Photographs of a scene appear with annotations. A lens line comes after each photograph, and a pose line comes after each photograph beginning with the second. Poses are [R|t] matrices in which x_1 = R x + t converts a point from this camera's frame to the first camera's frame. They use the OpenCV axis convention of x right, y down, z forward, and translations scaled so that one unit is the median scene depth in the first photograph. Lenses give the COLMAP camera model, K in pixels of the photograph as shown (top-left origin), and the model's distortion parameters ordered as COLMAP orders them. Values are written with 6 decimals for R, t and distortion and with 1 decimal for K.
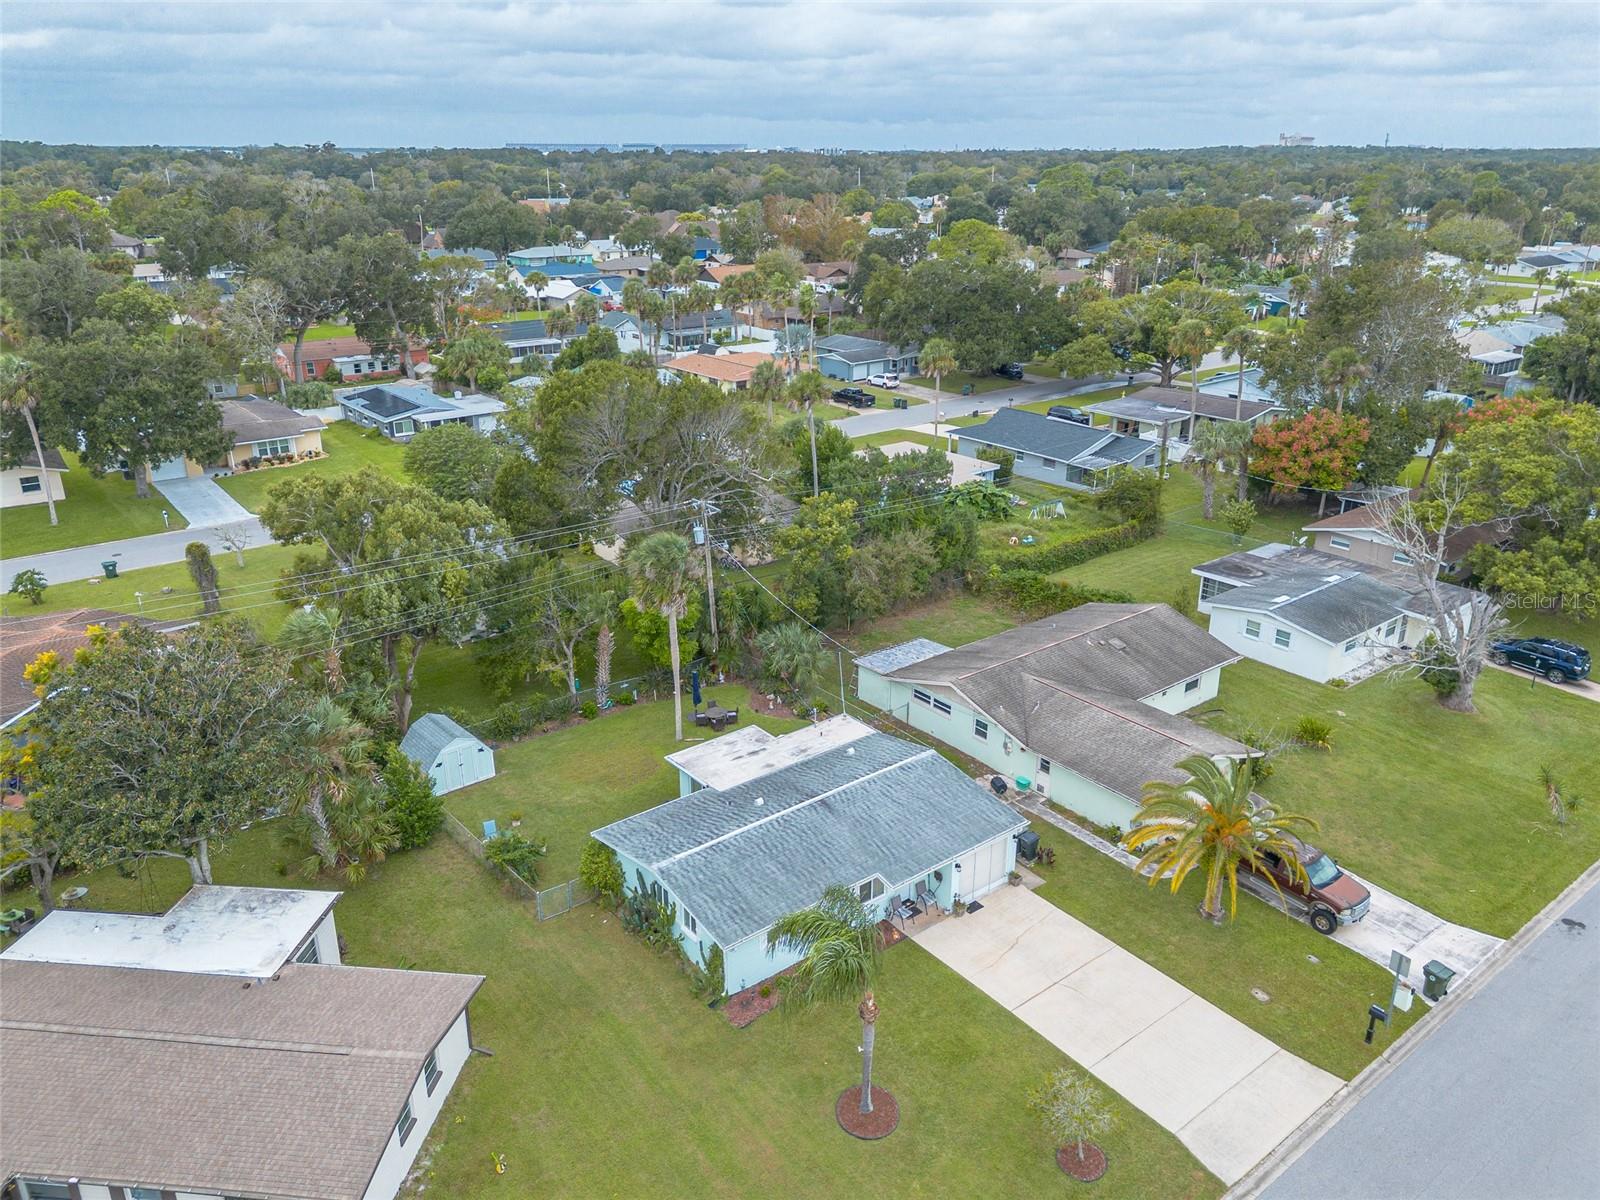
lens RADIAL K [[1155.7, 0, 810.9], [0, 1155.7, 604.0], [0, 0, 1]] dist [0.094307, -0.106658]
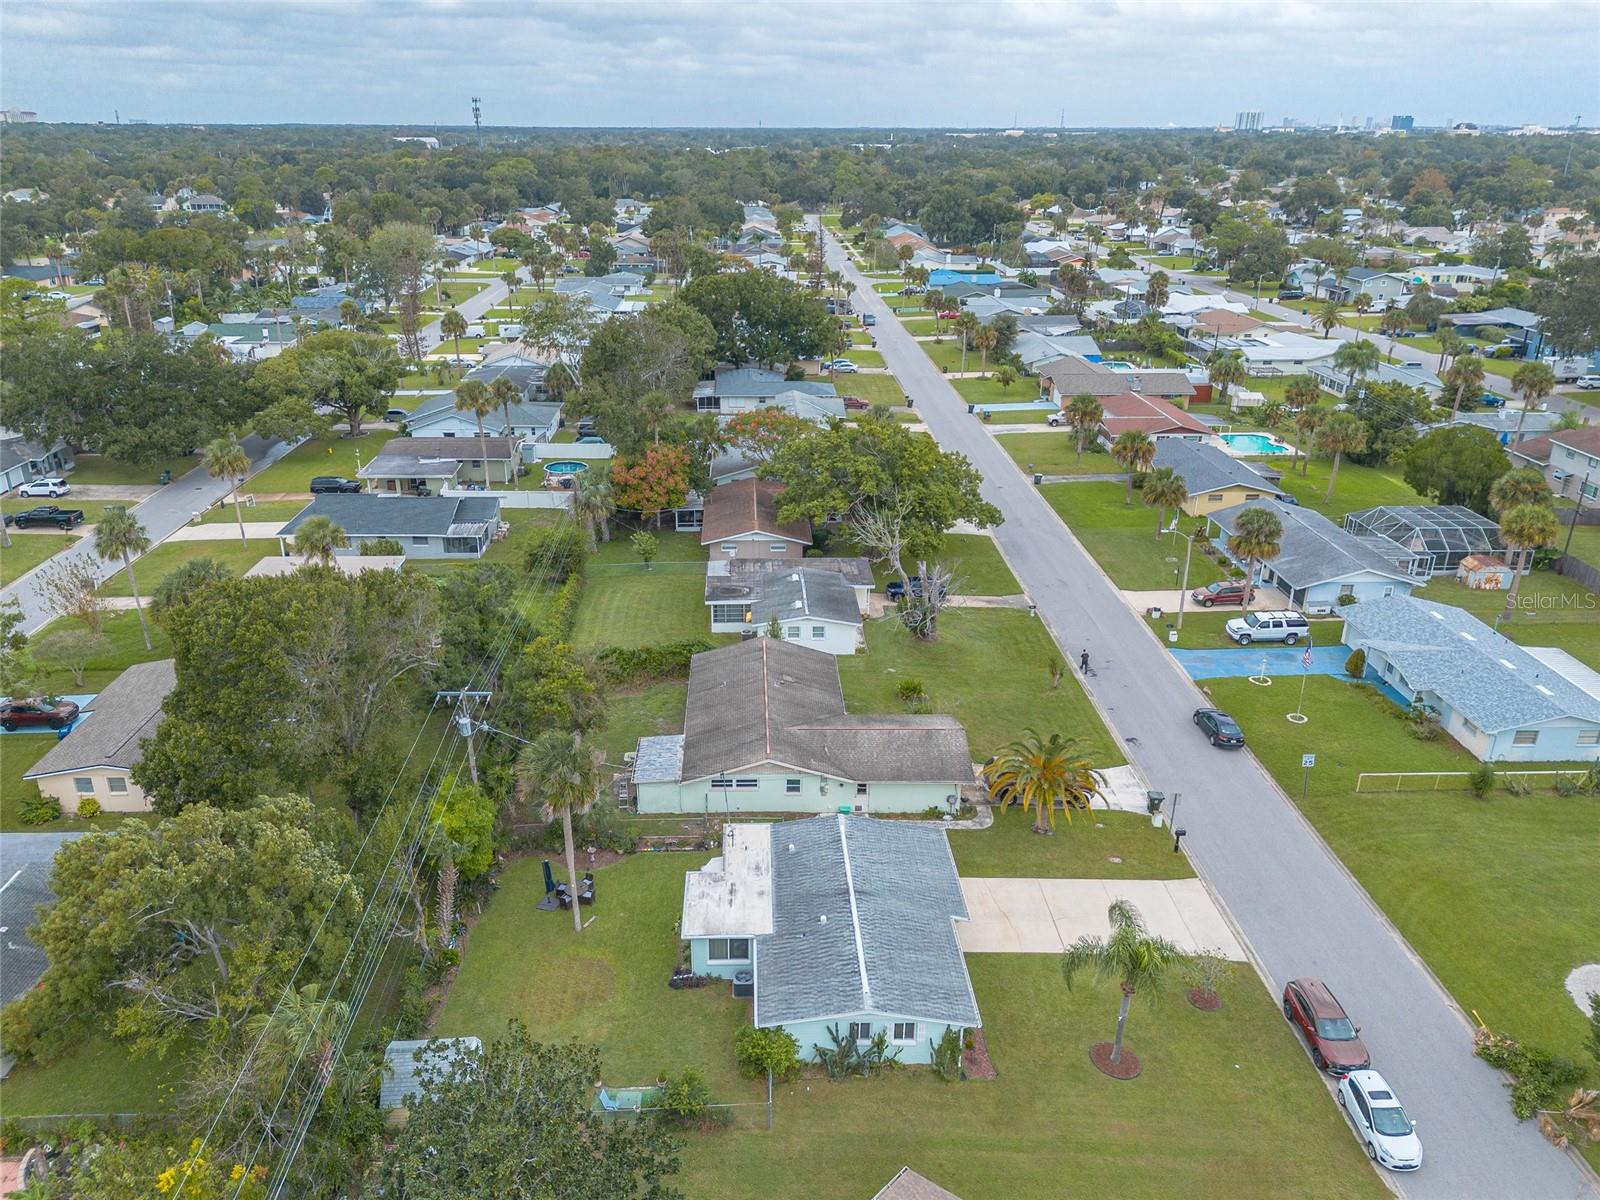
lens RADIAL K [[1140.8, 0, 765.9], [0, 1140.8, 603.5], [0, 0, 1]] dist [0.096920, -0.097805]
pose [[0.616157, -0.301811, 0.727503, -0.703904], [0.285214, 0.946480, 0.151094, -0.267945], [-0.734168, 0.114397, 0.669261, 0.230731]]
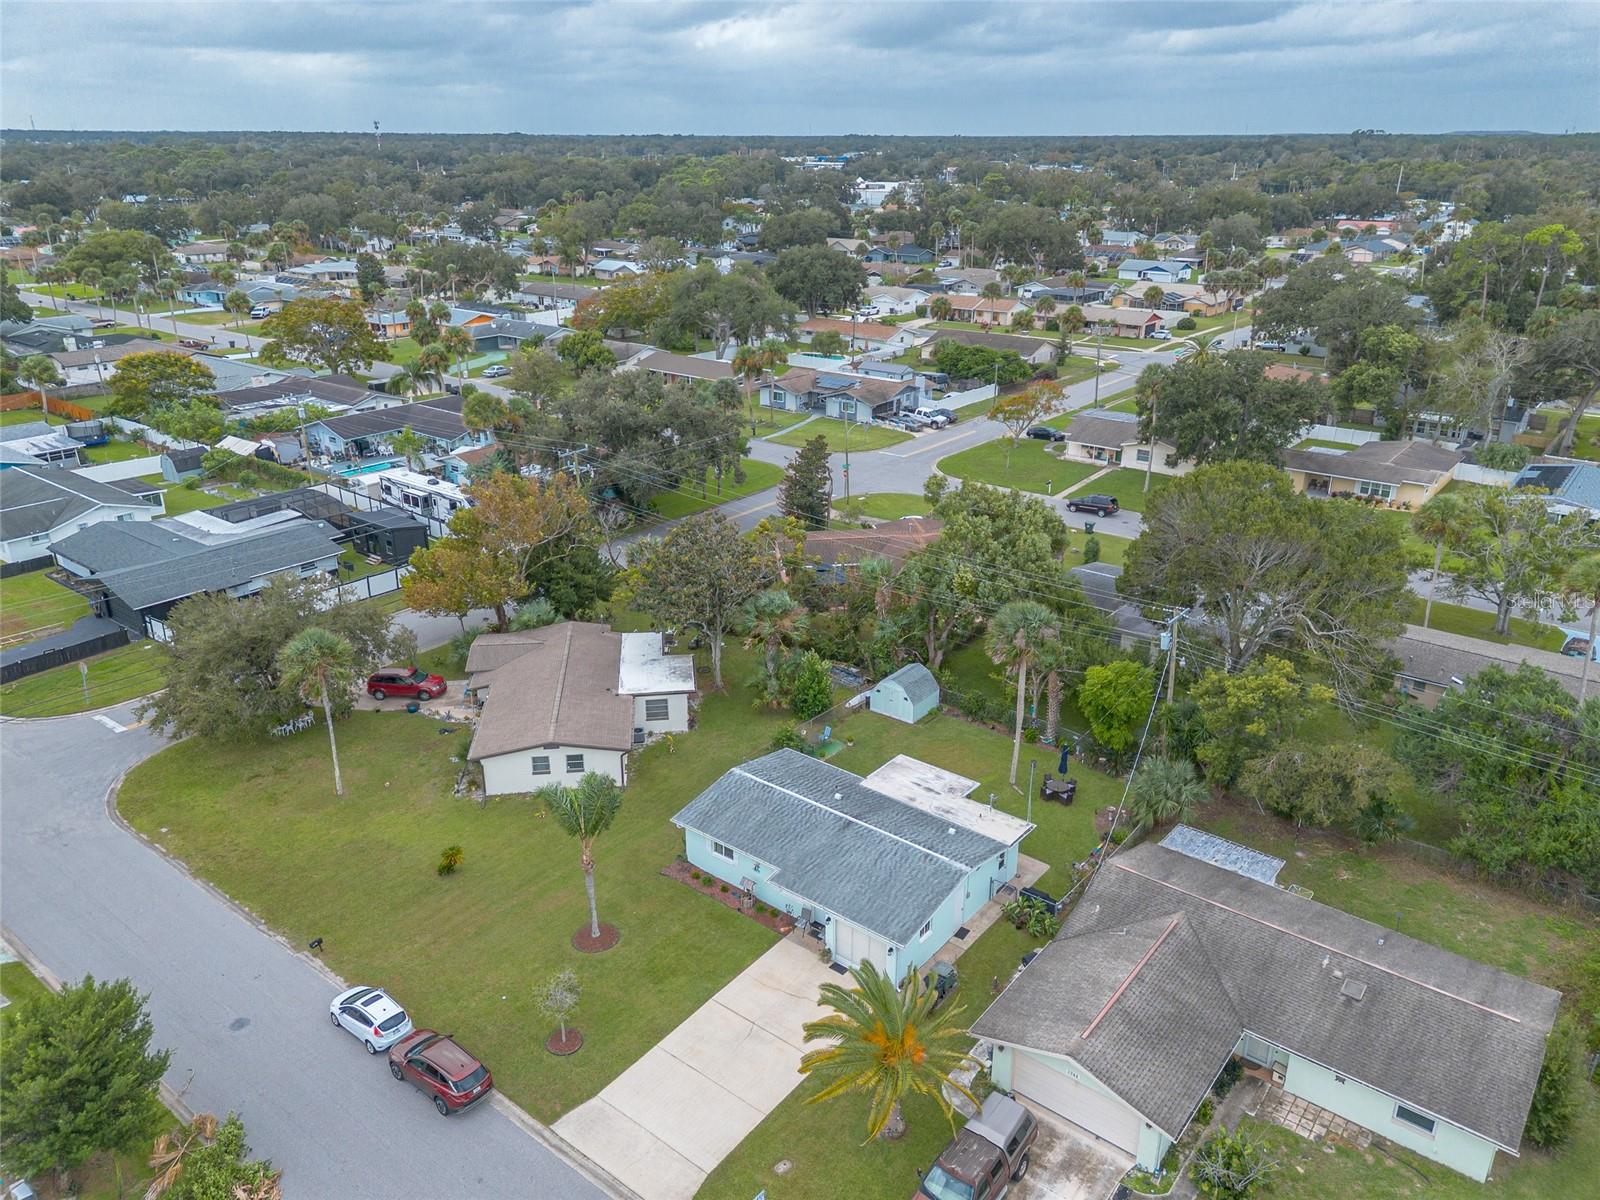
lens RADIAL K [[1178.5, 0, 800.0], [0, 1178.5, 600.0], [0, 0, 1]] dist [0.096307, -0.125409]
pose [[0.219235, 0.355608, -0.908559, 0.907592], [-0.354825, 0.896510, 0.265273, -0.302116], [0.908865, 0.264222, 0.322724, 0.438720]]
